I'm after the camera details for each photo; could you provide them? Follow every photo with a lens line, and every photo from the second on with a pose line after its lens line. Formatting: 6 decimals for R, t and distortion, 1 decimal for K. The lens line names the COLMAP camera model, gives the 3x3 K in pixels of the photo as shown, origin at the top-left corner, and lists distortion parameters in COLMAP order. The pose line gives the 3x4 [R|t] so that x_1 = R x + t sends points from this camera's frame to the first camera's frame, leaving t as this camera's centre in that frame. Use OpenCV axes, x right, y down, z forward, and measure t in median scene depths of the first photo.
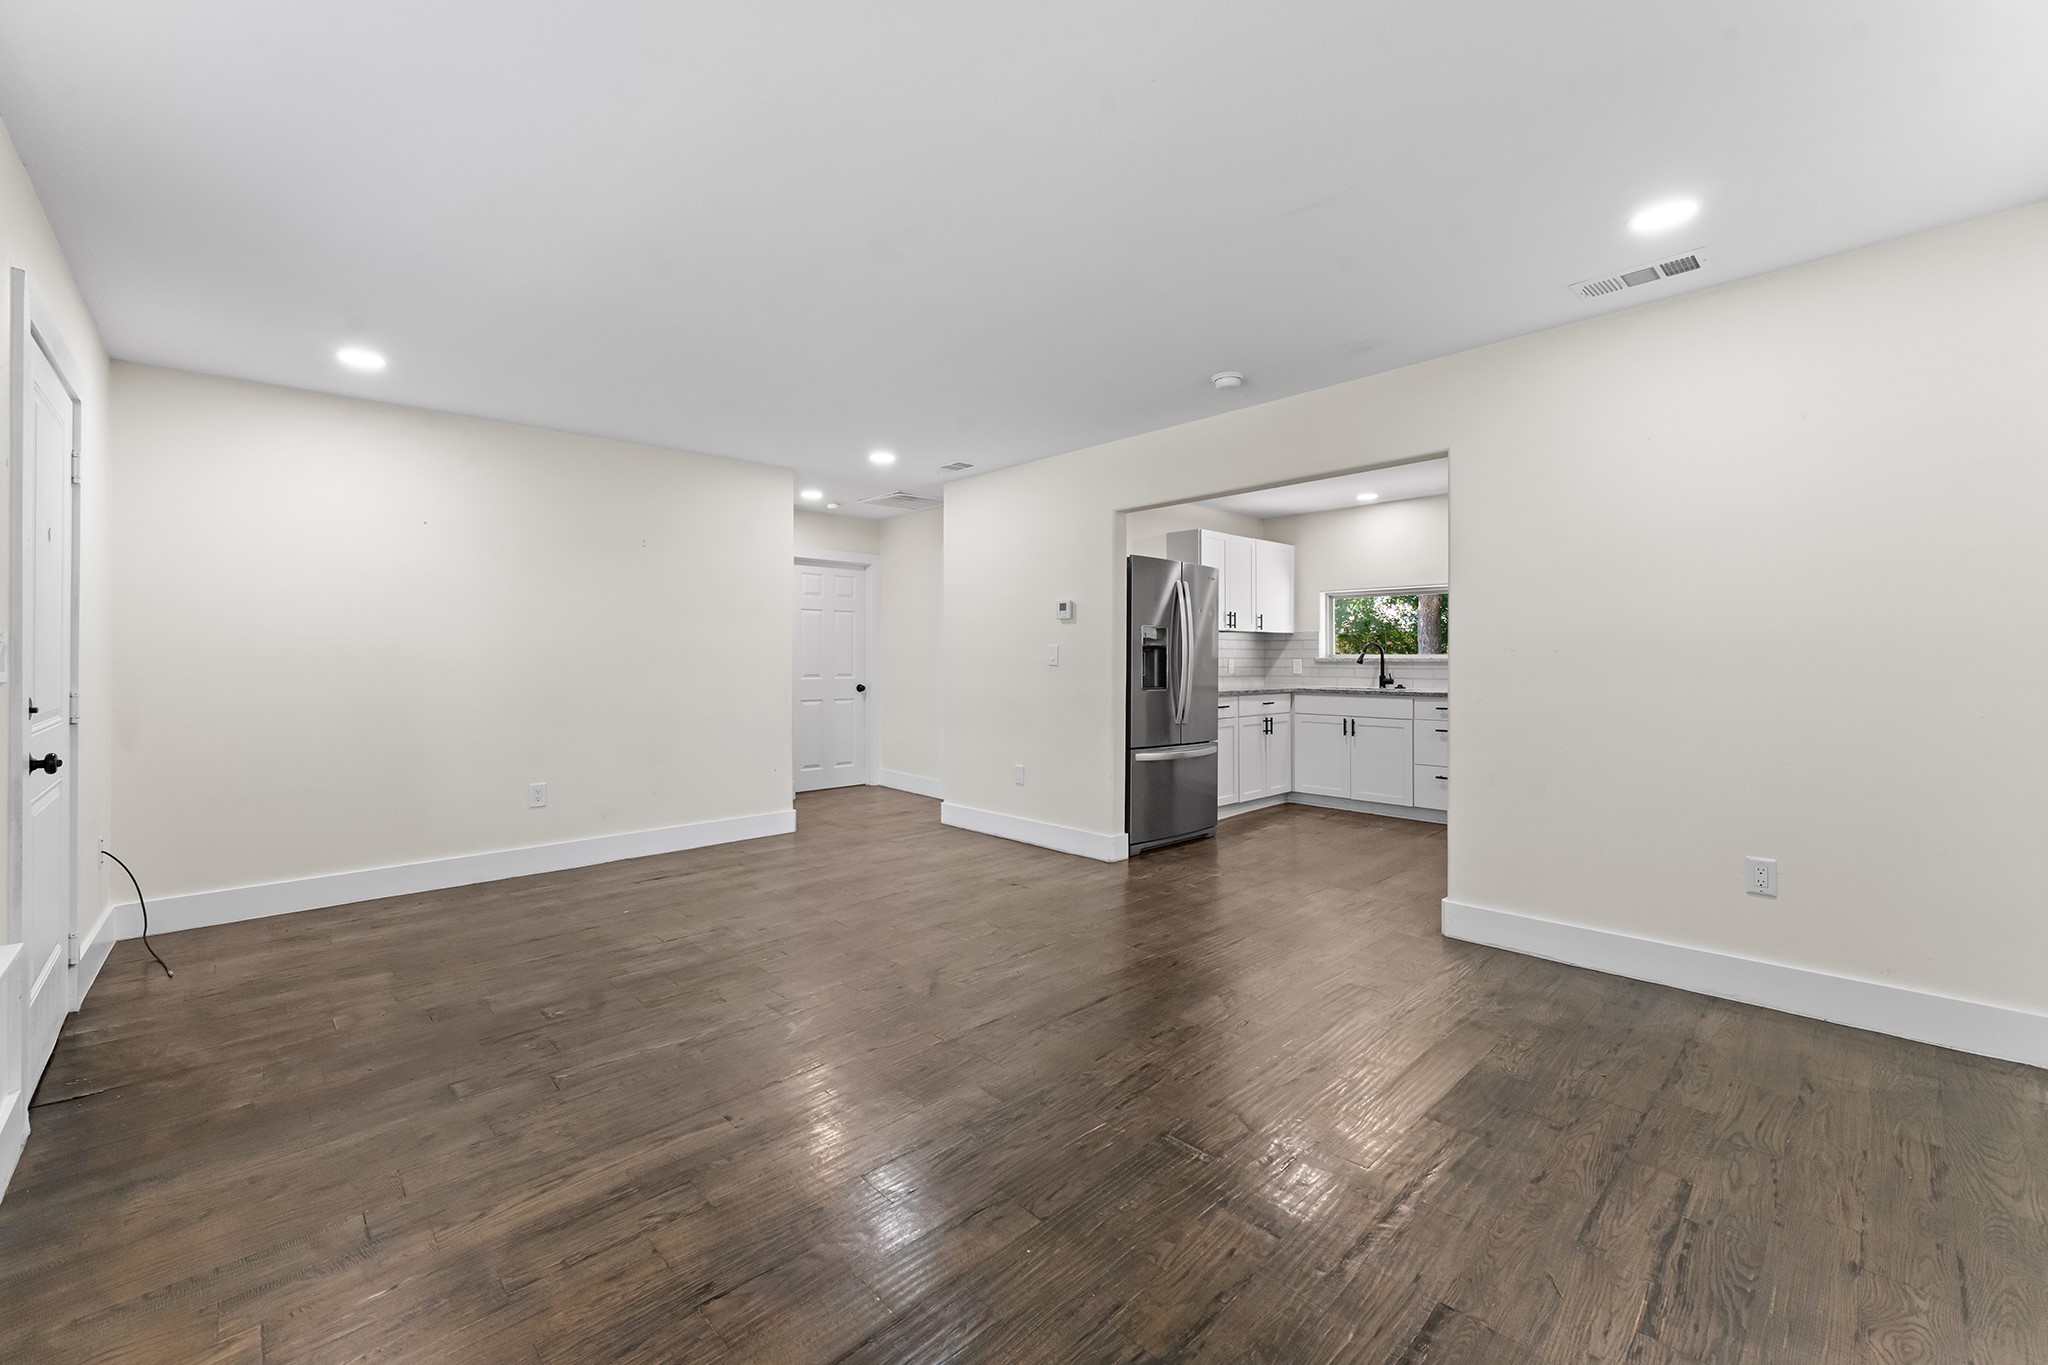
lens RADIAL K [[842.7, 0, 1018.5], [0, 842.7, 669.5], [0, 0, 1]] dist [-0.000587, -0.000980]
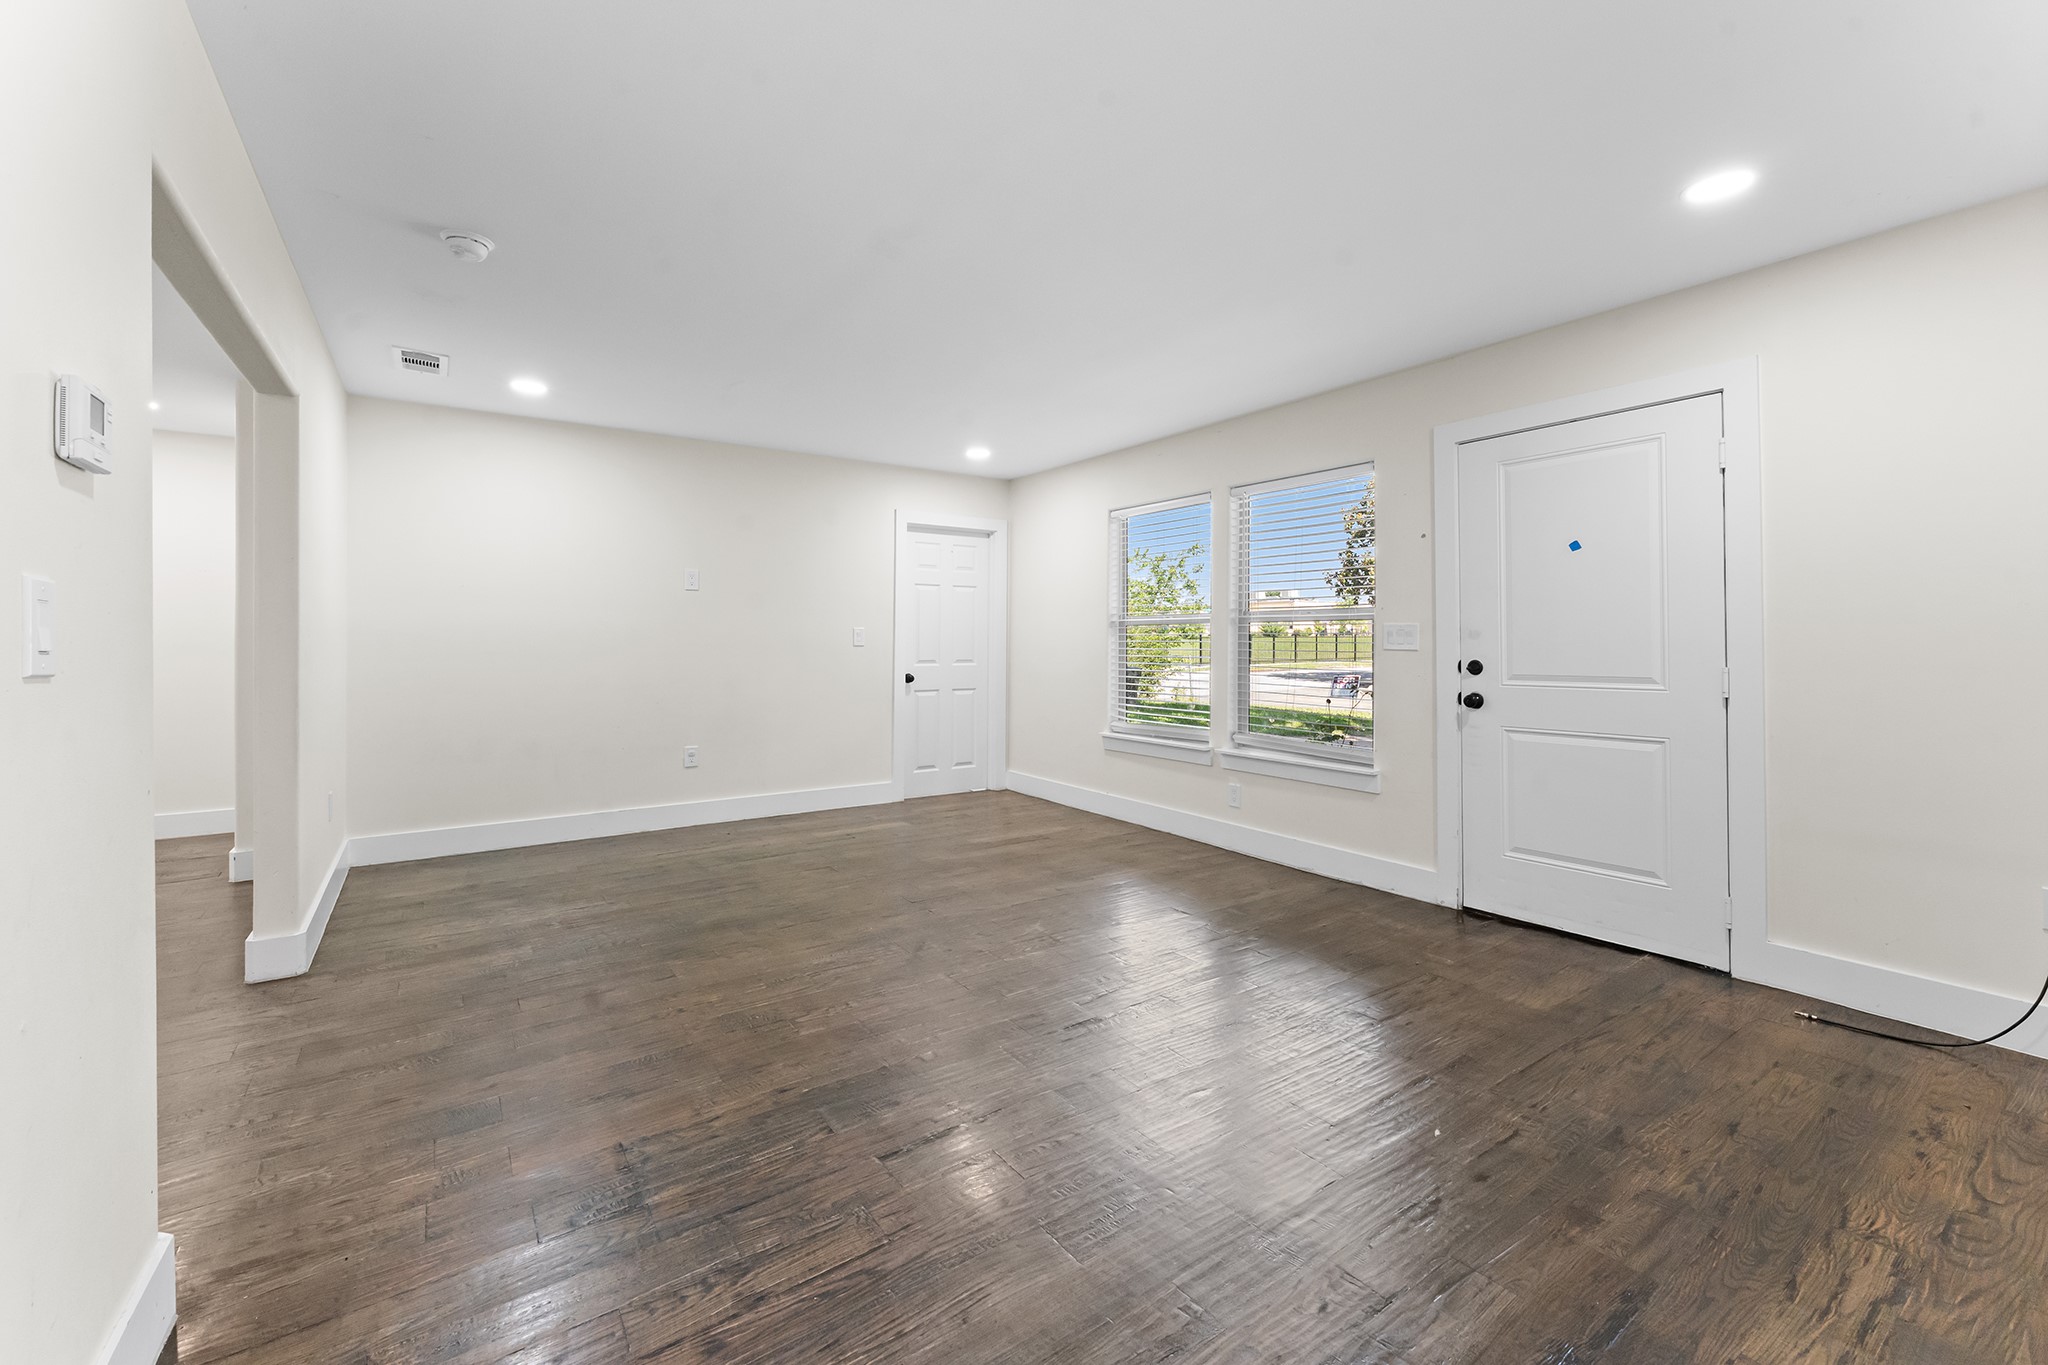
lens RADIAL K [[842.7, 0, 1009.4], [0, 842.7, 634.4], [0, 0, 1]] dist [-0.000587, -0.000980]
pose [[-0.986527, 0.007205, 0.163442, -0.373778], [0.007640, 0.999969, 0.002034, -0.022124], [-0.163422, 0.003256, -0.986551, 1.943876]]
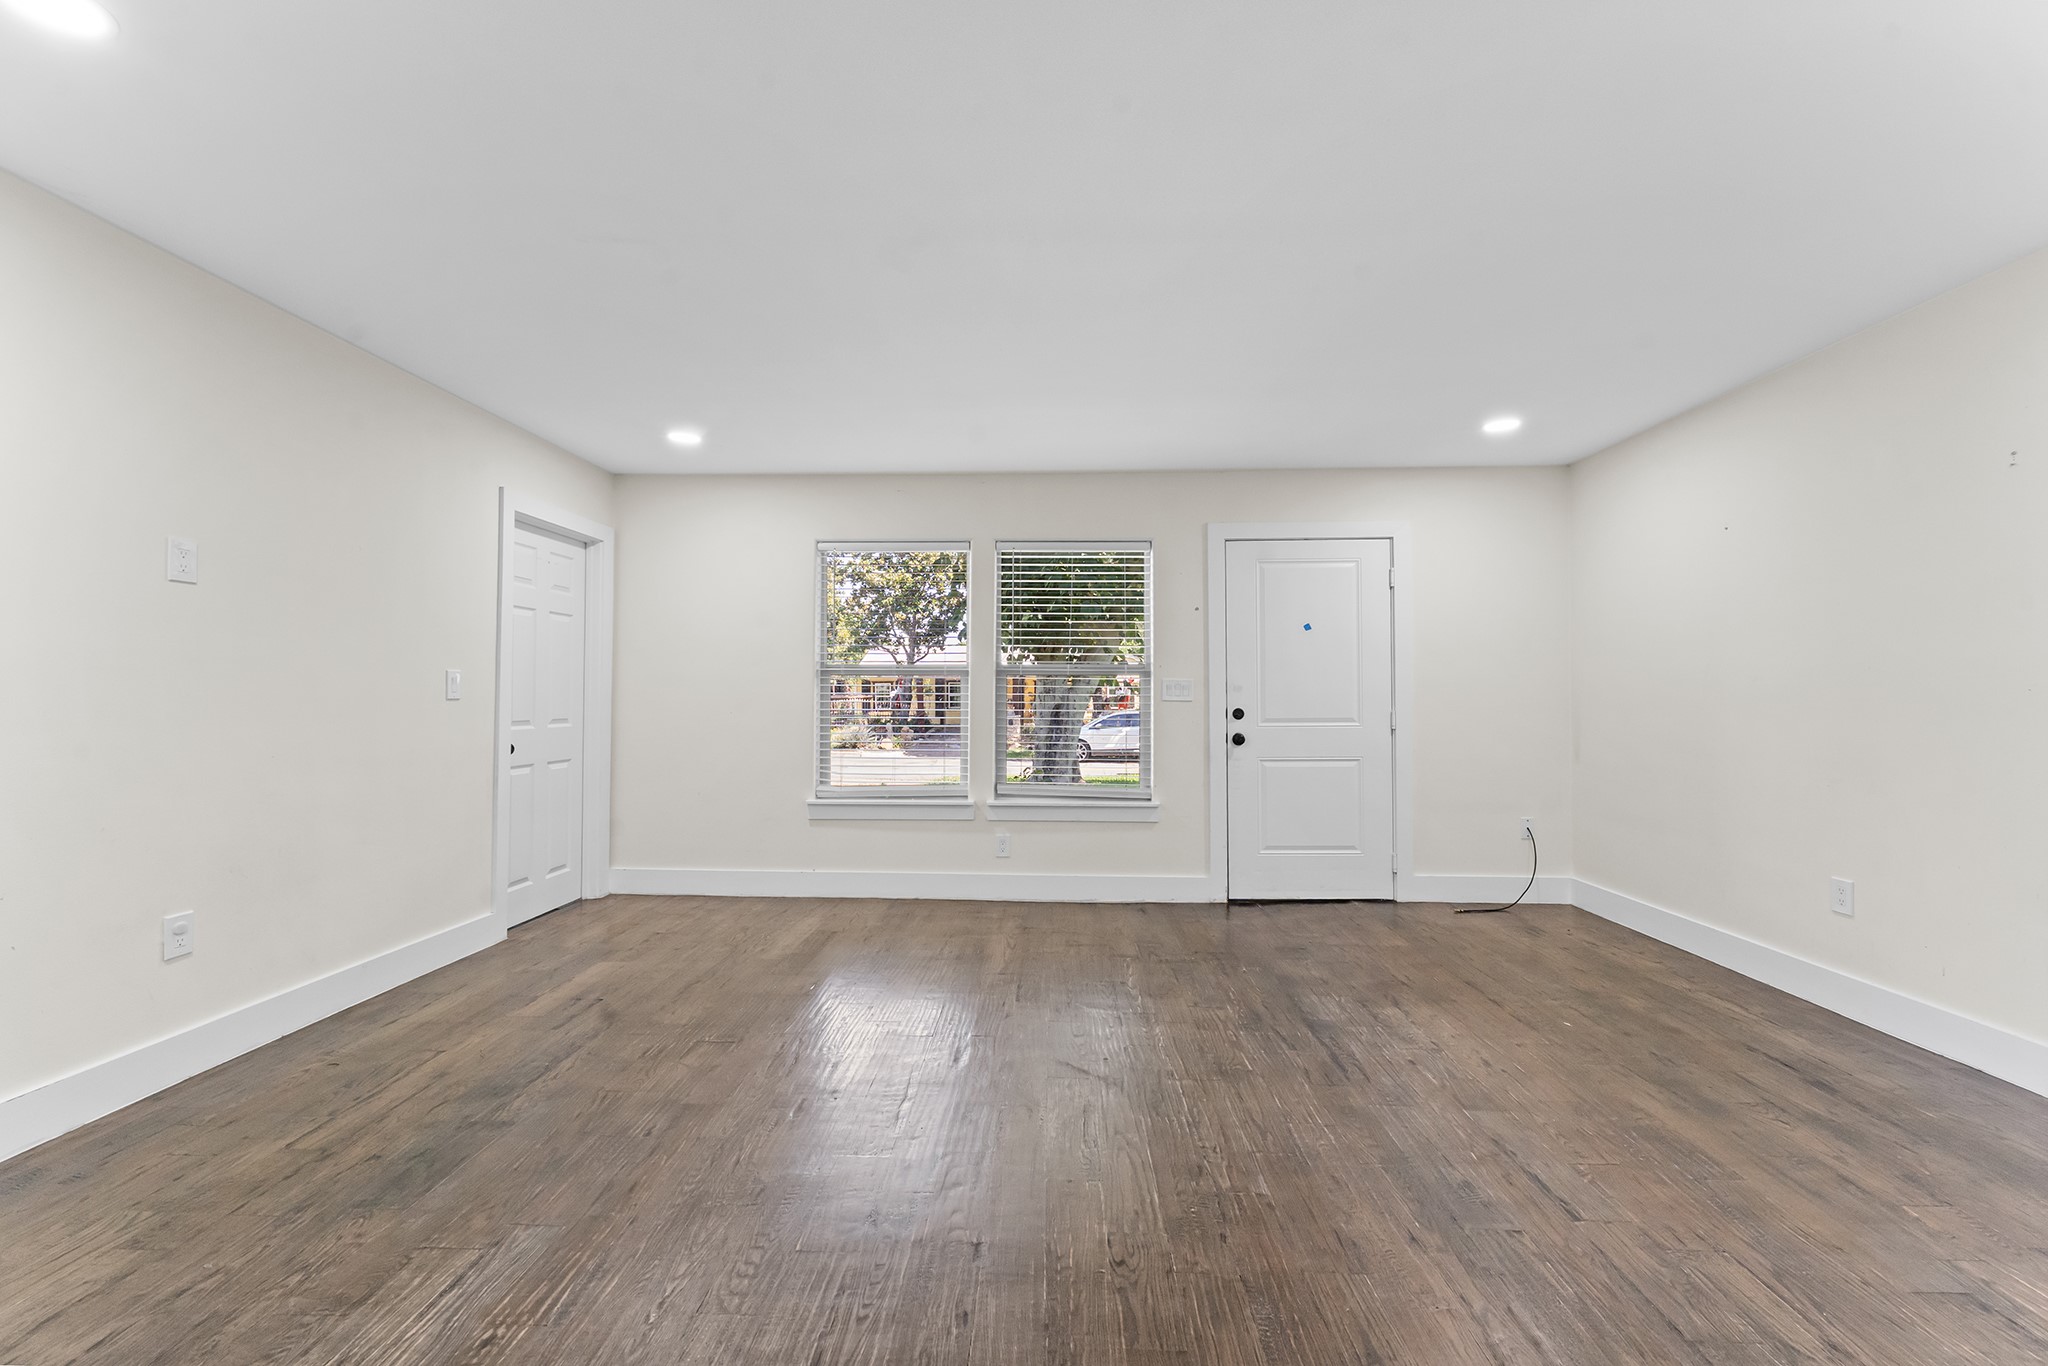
lens RADIAL K [[842.7, 0, 1031.0], [0, 842.7, 688.1], [0, 0, 1]] dist [-0.000587, -0.000980]
pose [[-0.715438, -0.000363, -0.698676, 0.518857], [-0.005601, 0.999971, 0.005215, -0.021382], [0.698653, 0.007644, -0.715419, 1.512136]]
